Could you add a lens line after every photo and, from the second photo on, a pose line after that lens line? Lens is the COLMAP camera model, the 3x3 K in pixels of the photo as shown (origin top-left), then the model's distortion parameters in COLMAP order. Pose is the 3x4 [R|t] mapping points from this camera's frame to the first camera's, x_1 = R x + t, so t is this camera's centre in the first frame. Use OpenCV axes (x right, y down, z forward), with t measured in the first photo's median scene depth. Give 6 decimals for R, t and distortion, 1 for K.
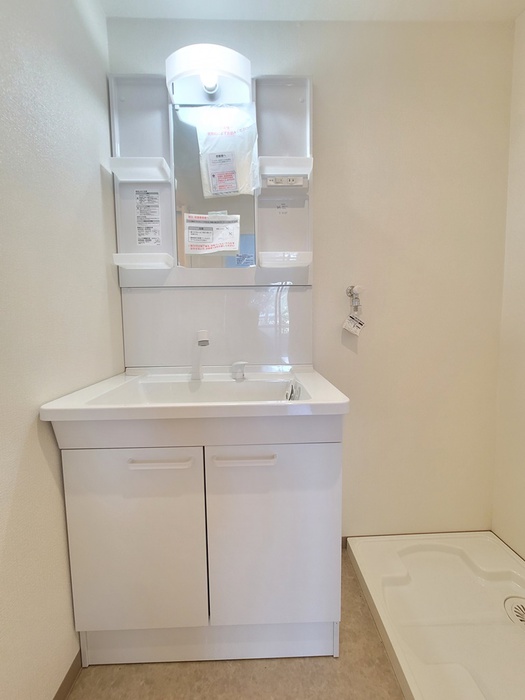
lens RADIAL K [[284.4, 0, 263.1], [0, 284.4, 348.3], [0, 0, 1]] dist [-0.007013, 0.000029]
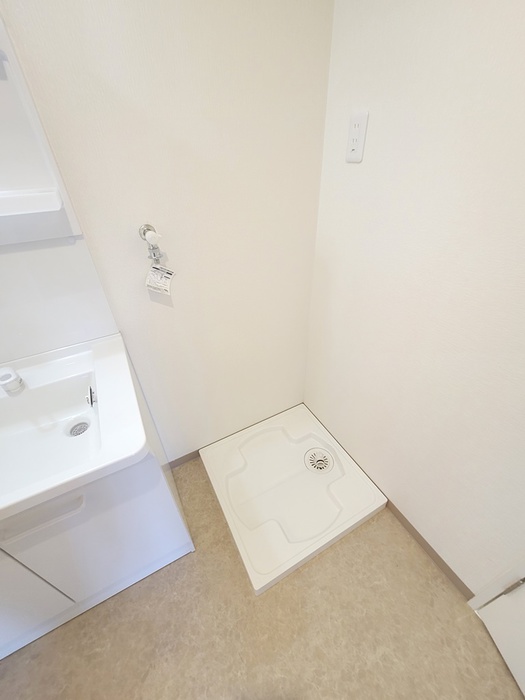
lens RADIAL K [[284.4, 0, 262.8], [0, 284.4, 349.5], [0, 0, 1]] dist [-0.007013, 0.000029]
pose [[0.891980, -0.264087, 0.366920, 0.288854], [0.040823, 0.855371, 0.516405, -0.383893], [-0.450228, -0.445644, 0.773754, 0.214752]]
